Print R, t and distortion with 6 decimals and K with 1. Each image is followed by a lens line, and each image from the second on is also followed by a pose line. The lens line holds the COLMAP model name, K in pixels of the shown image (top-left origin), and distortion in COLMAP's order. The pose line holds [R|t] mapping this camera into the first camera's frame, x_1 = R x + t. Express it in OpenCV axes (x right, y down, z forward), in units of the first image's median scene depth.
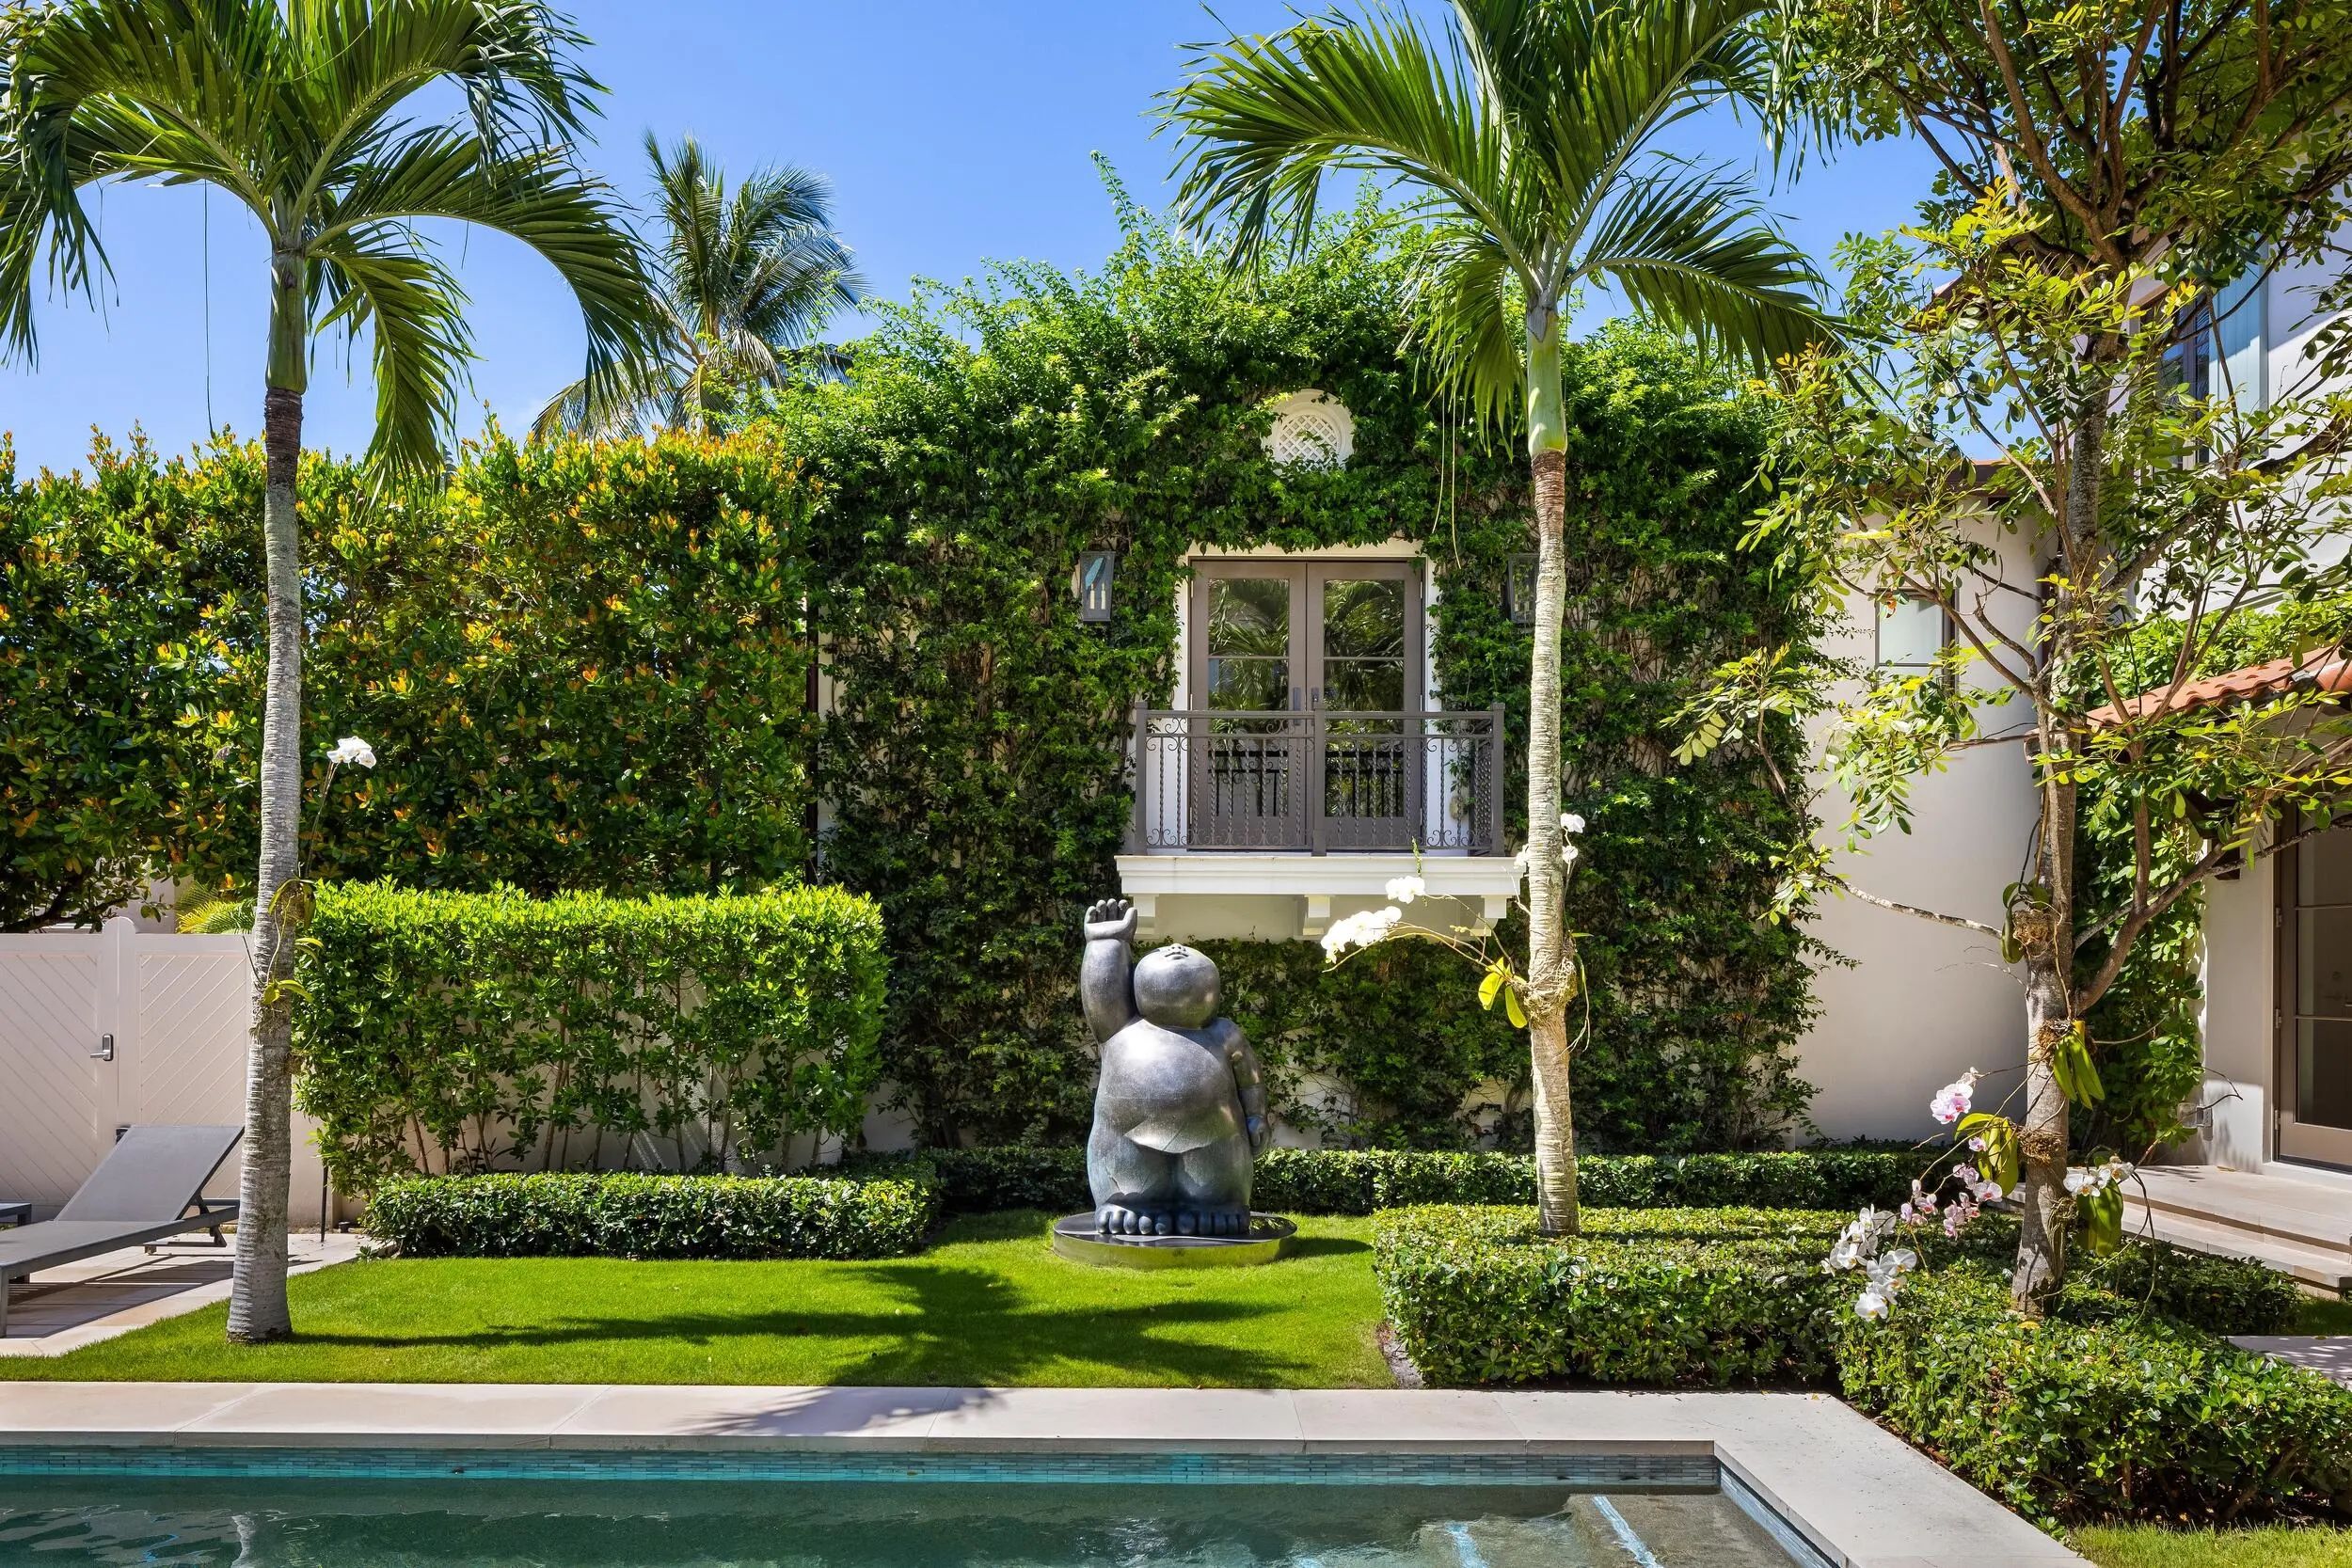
lens RADIAL K [[1606.1, 0, 1137.1], [0, 1606.1, 962.0], [0, 0, 1]] dist [-0.009735, 0.004978]
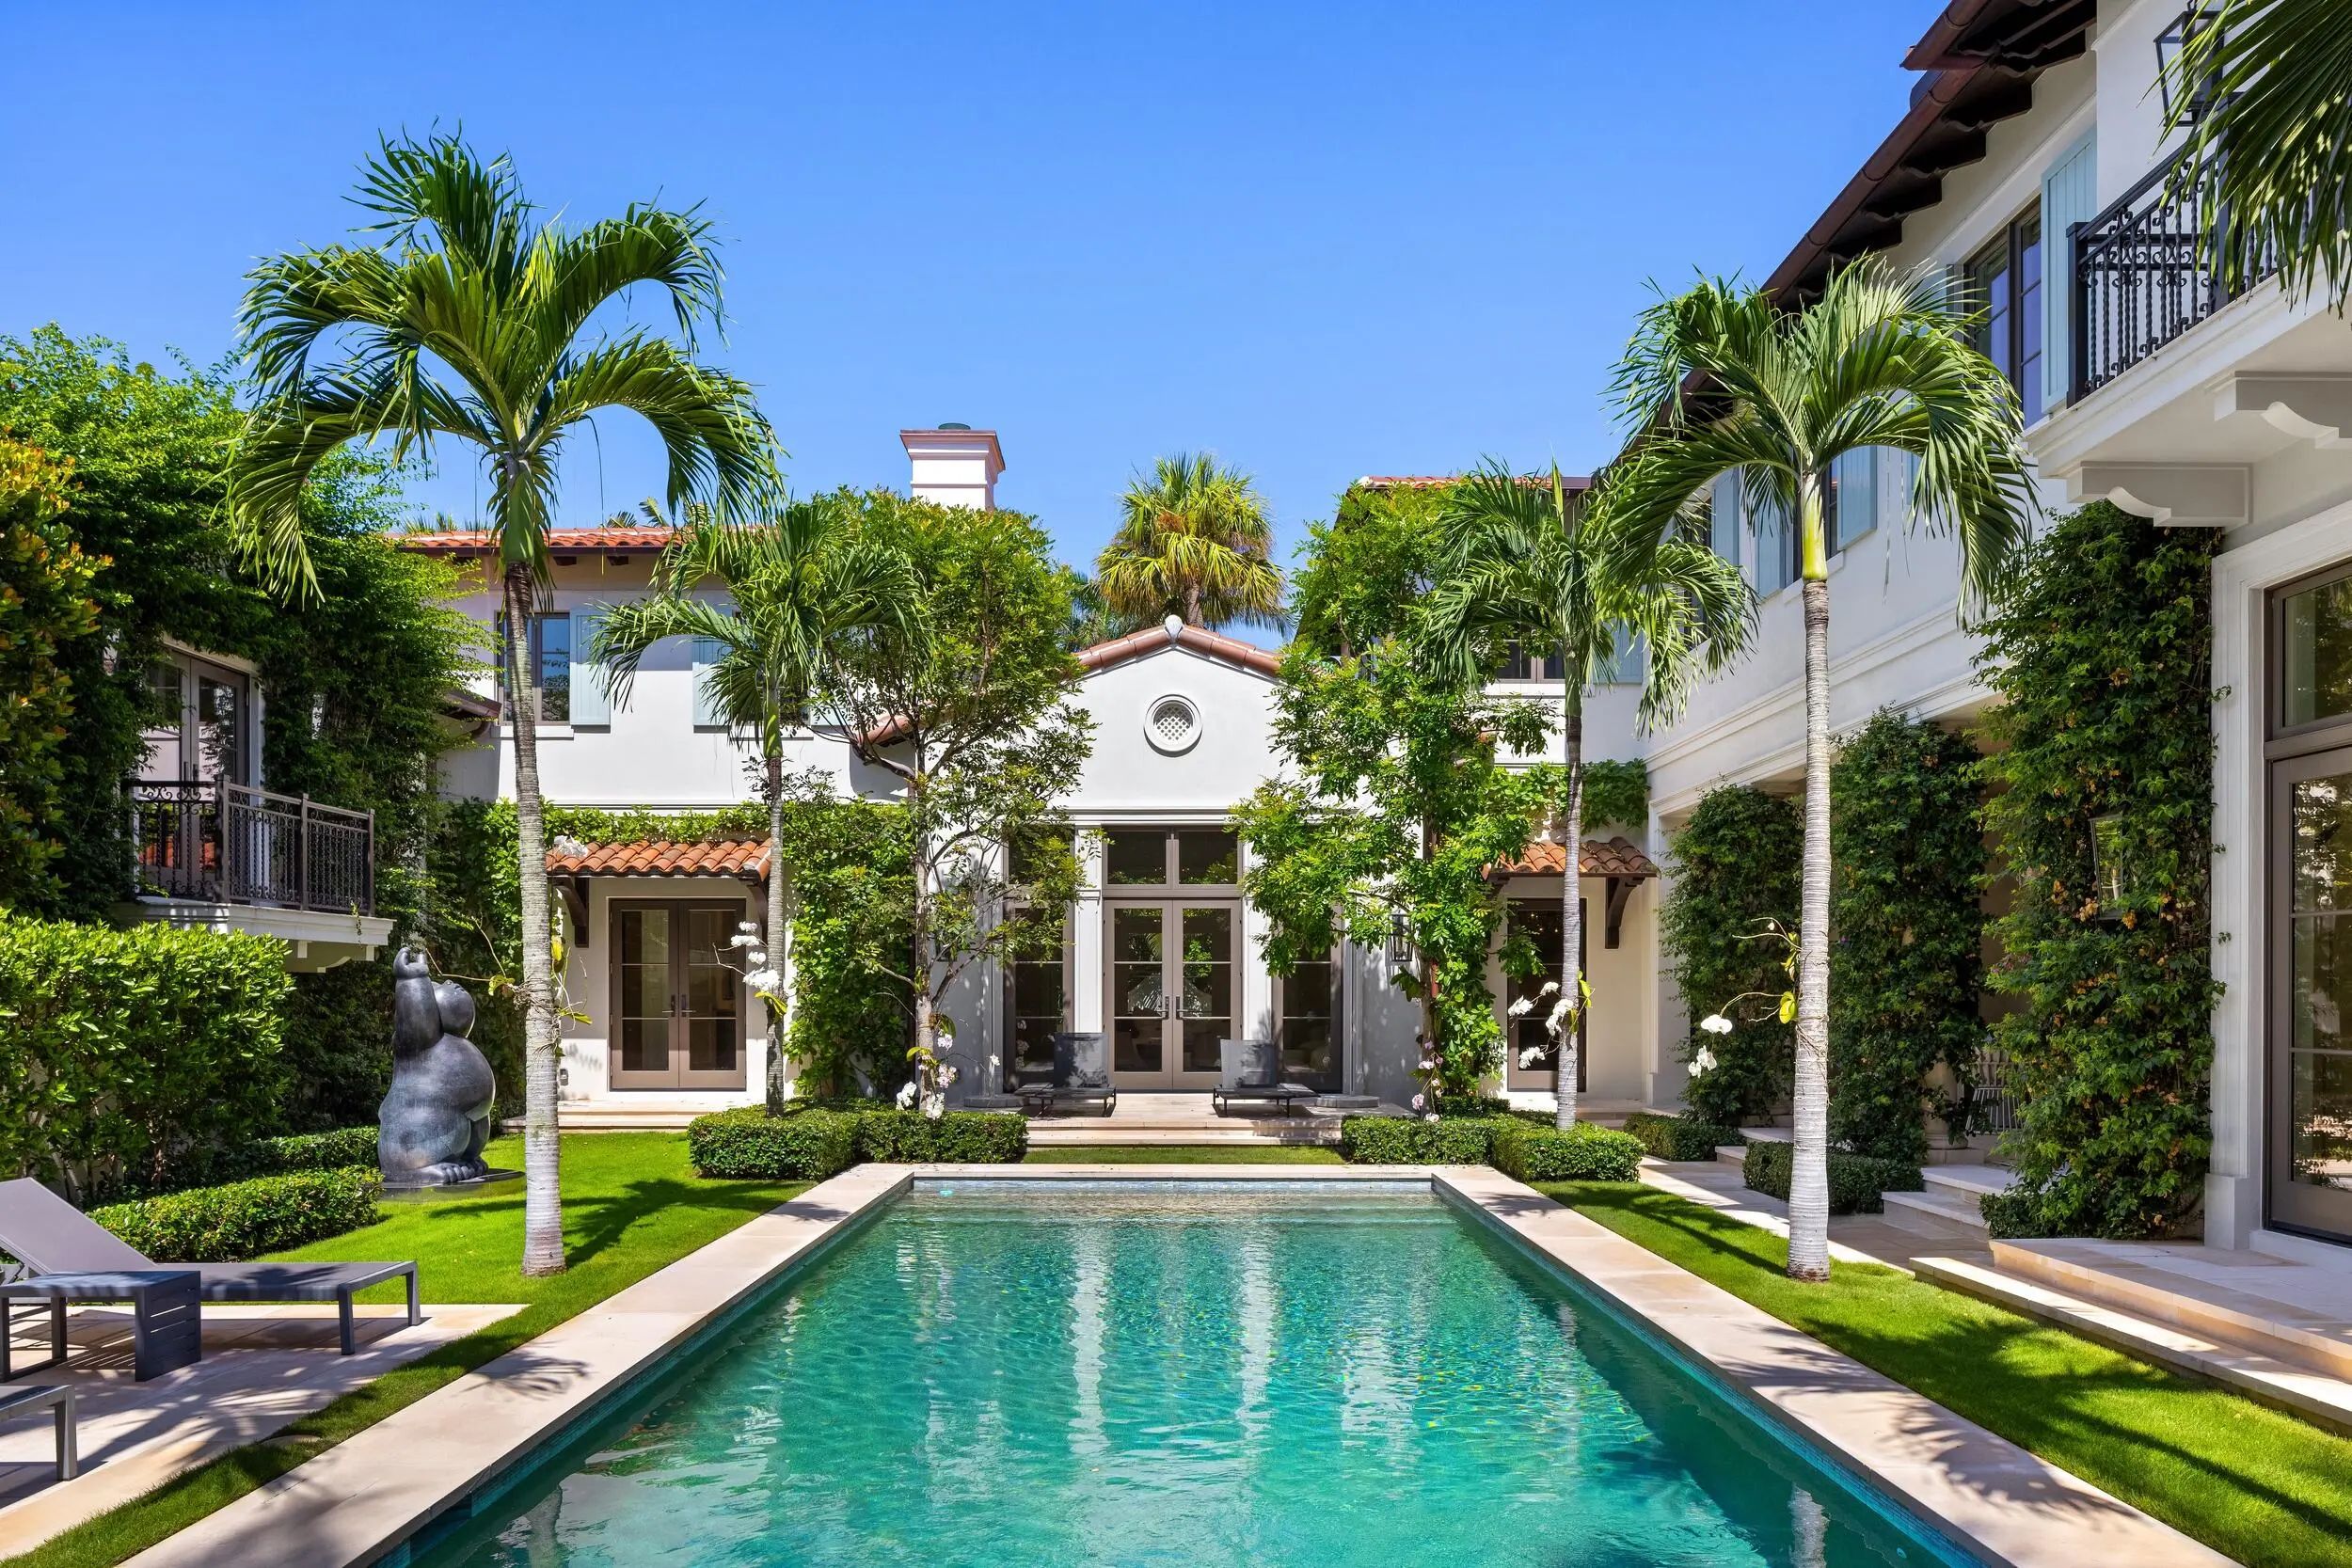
lens RADIAL K [[1606.1, 0, 1170.7], [0, 1606.1, 1010.1], [0, 0, 1]] dist [-0.009735, 0.004978]
pose [[0.000062, -0.014290, 0.999898, -1.420268], [-0.001820, 0.999896, 0.014291, -0.006164], [-0.999998, -0.001821, 0.000036, 0.350002]]
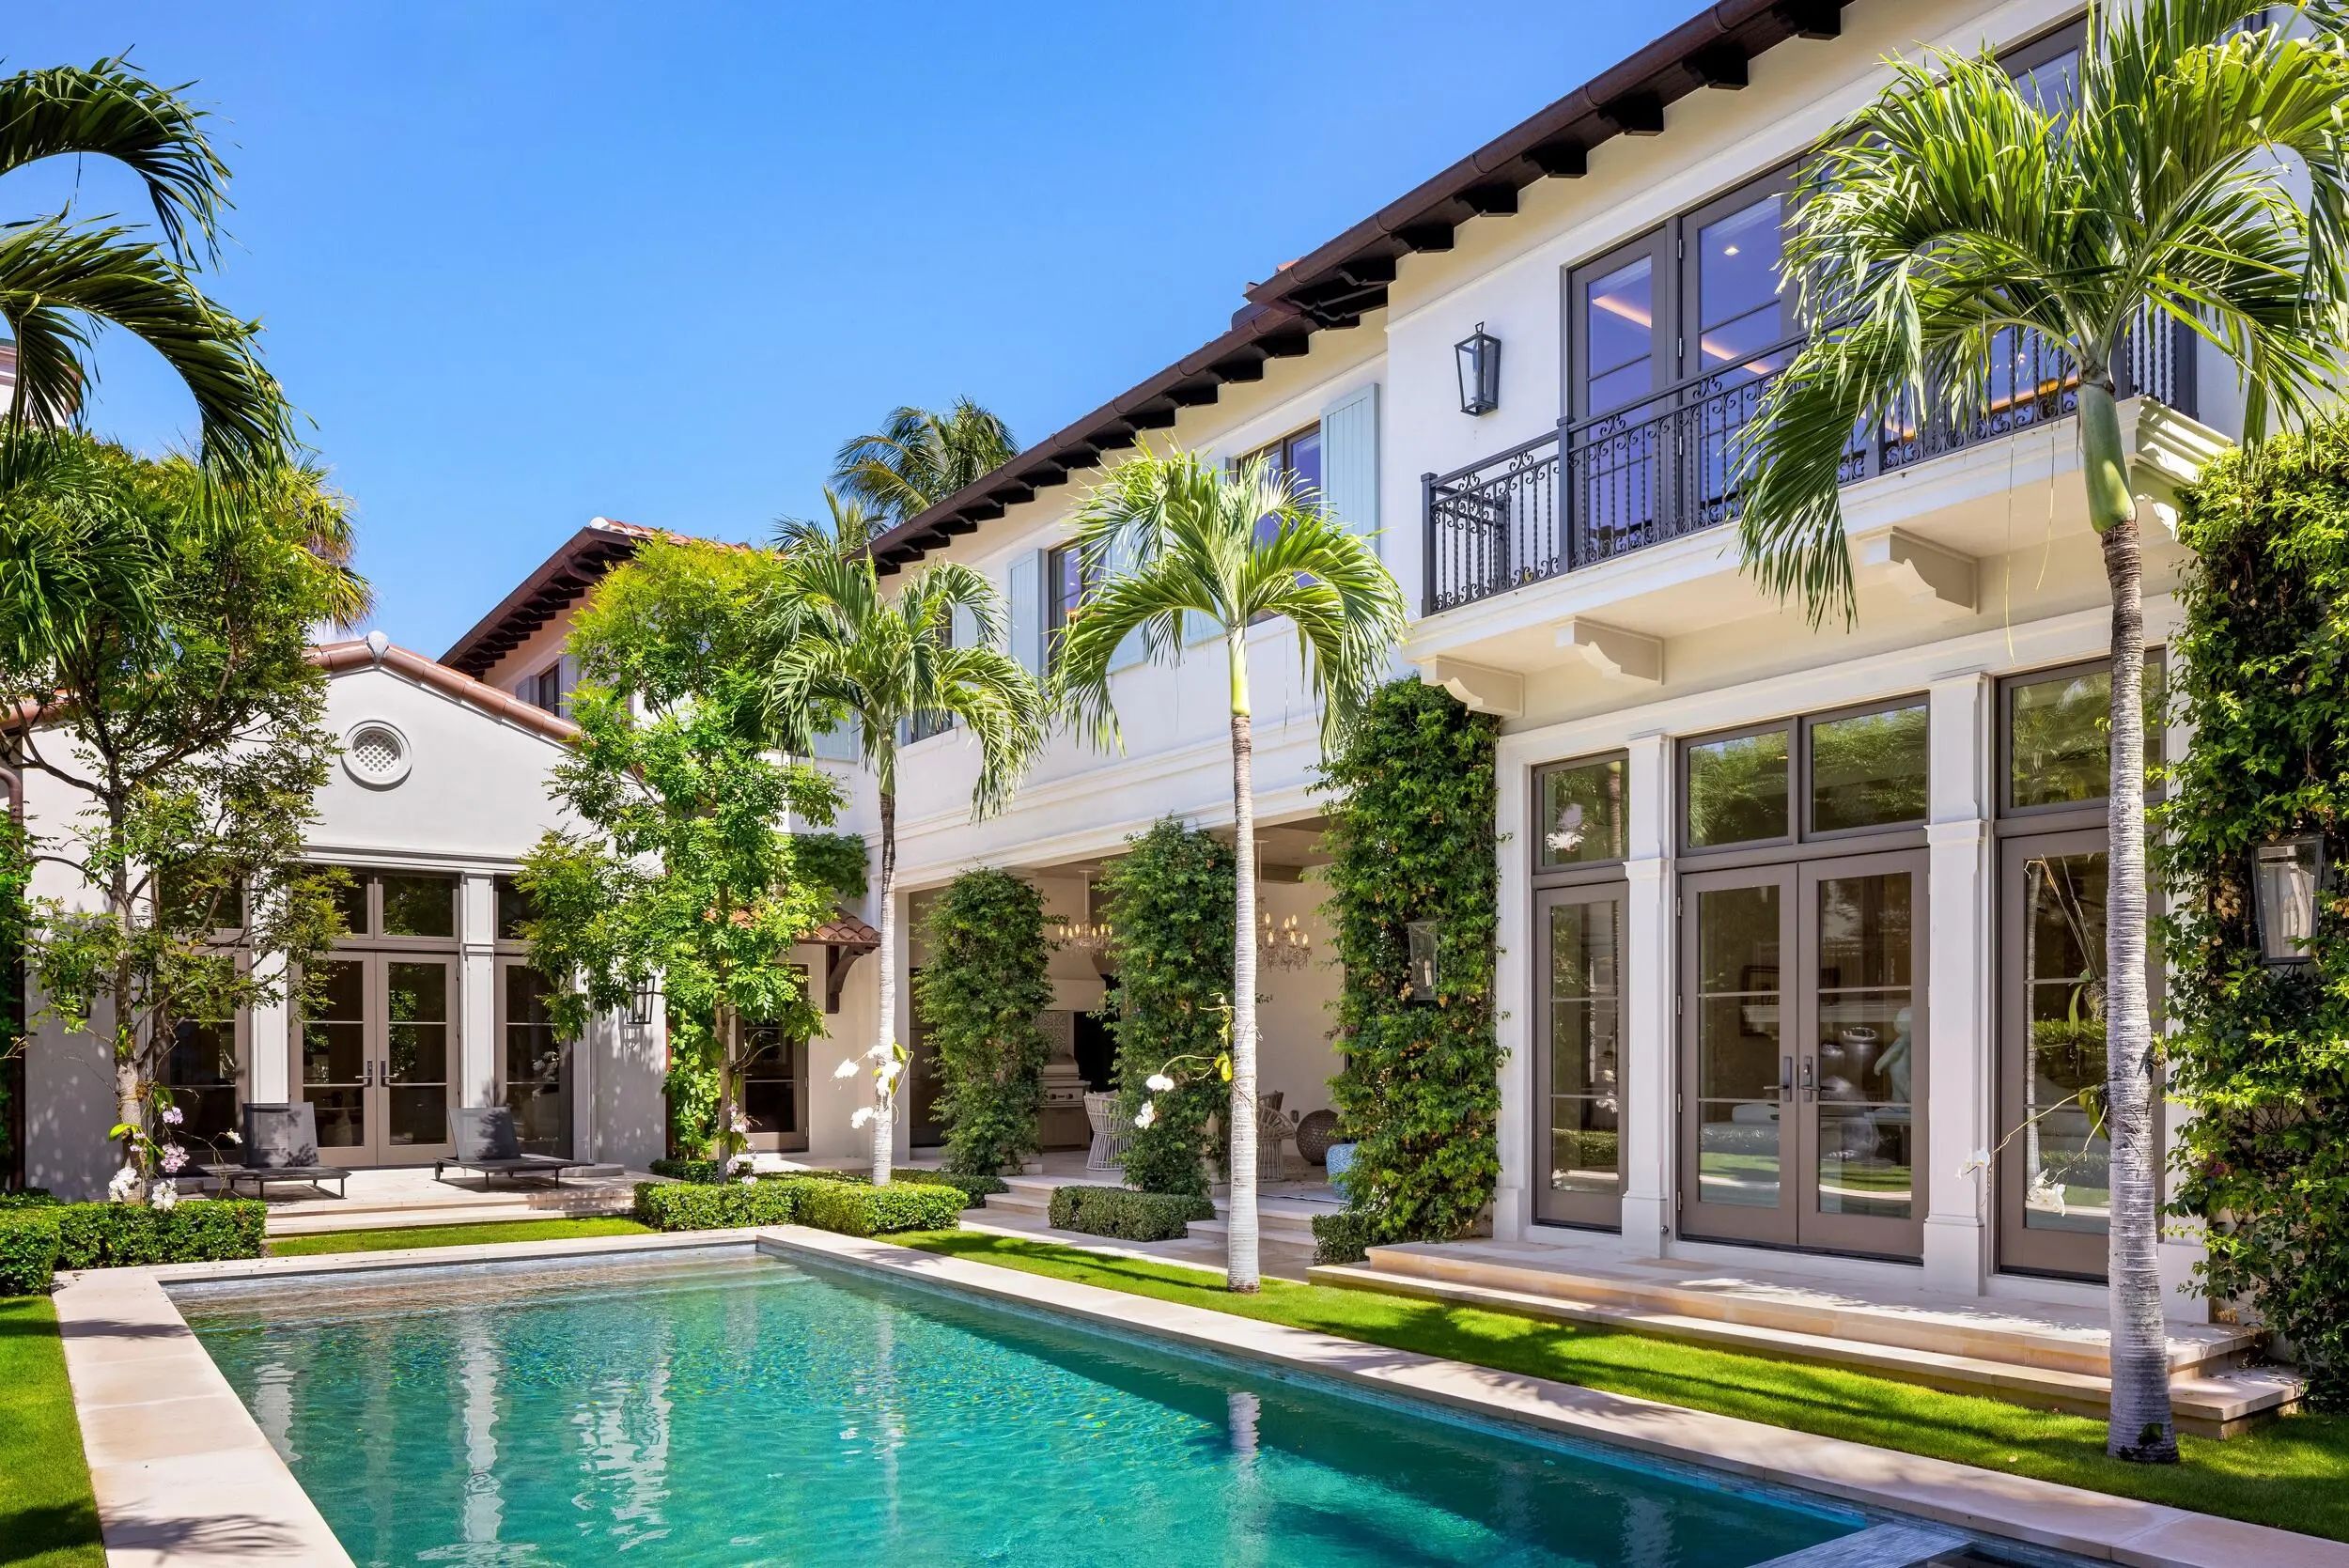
lens RADIAL K [[1604.1, 0, 1169.4], [0, 1604.1, 1075.9], [0, 0, 1]] dist [-0.009735, 0.004978]
pose [[-0.588842, -0.013636, 0.808133, -1.366636], [-0.002193, 0.999881, 0.015274, -0.006797], [-0.808245, 0.007222, -0.588802, 0.713045]]
